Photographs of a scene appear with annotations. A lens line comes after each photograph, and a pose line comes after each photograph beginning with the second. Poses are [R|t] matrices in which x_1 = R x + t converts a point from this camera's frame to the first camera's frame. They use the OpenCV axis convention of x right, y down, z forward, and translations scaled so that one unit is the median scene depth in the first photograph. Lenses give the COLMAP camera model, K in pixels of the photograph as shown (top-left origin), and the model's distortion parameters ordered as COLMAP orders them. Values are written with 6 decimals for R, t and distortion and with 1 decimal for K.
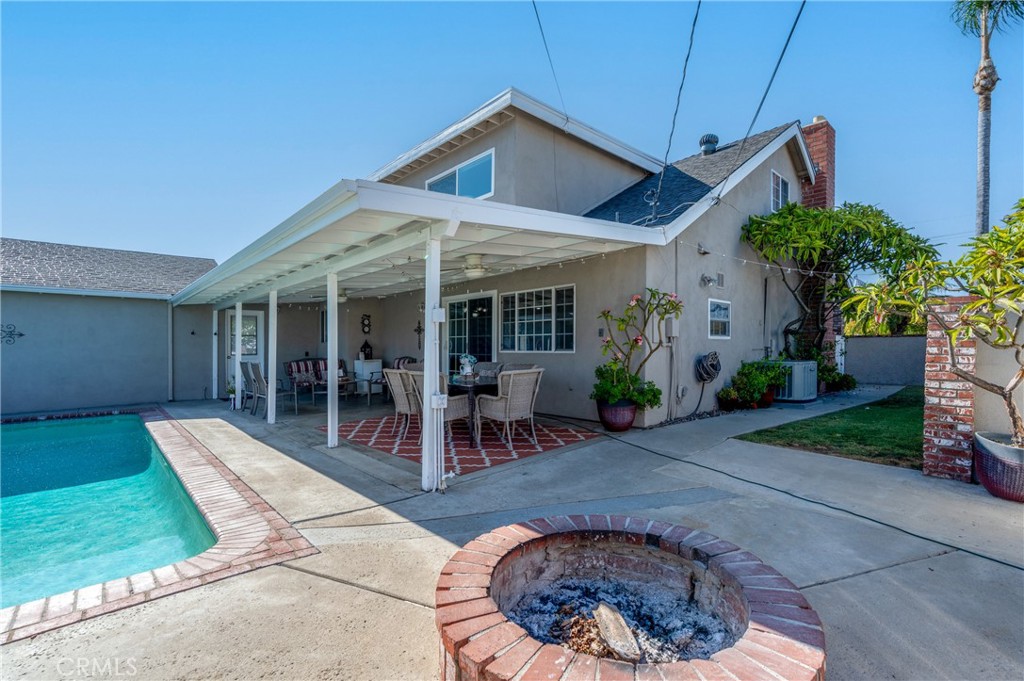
lens RADIAL K [[449.5, 0, 512.8], [0, 449.5, 374.4], [0, 0, 1]] dist [0.000236, -0.000066]
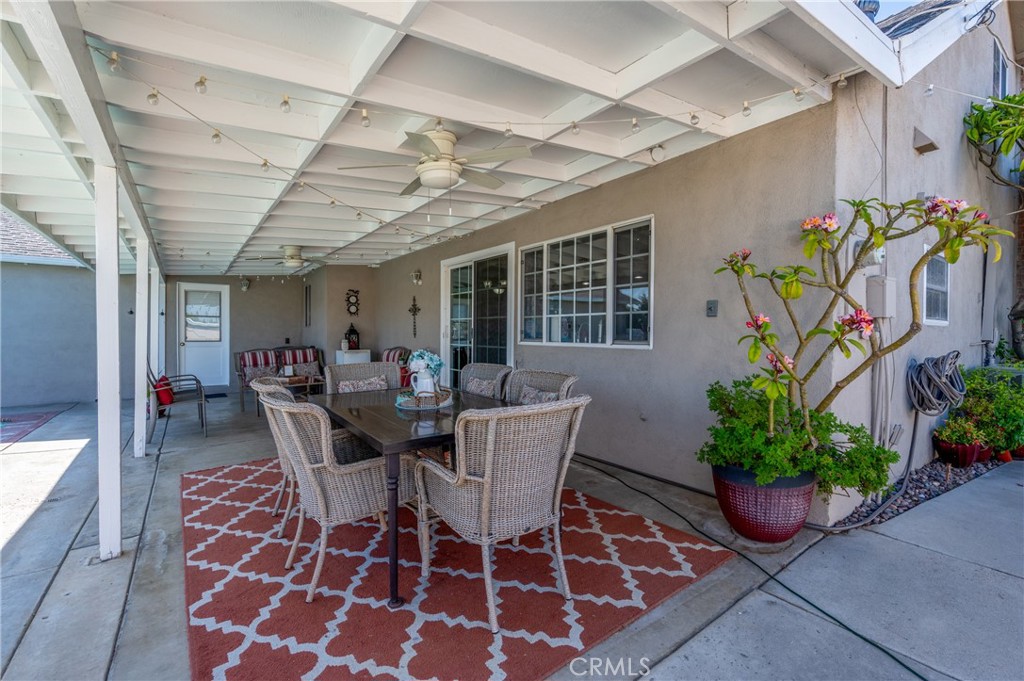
lens RADIAL K [[449.7, 0, 515.1], [0, 449.7, 332.2], [0, 0, 1]] dist [-0.000639, -0.000031]
pose [[0.994335, 0.010959, -0.105730, 0.035735], [-0.017742, 0.997829, -0.063430, -0.031408], [0.104805, 0.064946, 0.992370, 0.466864]]
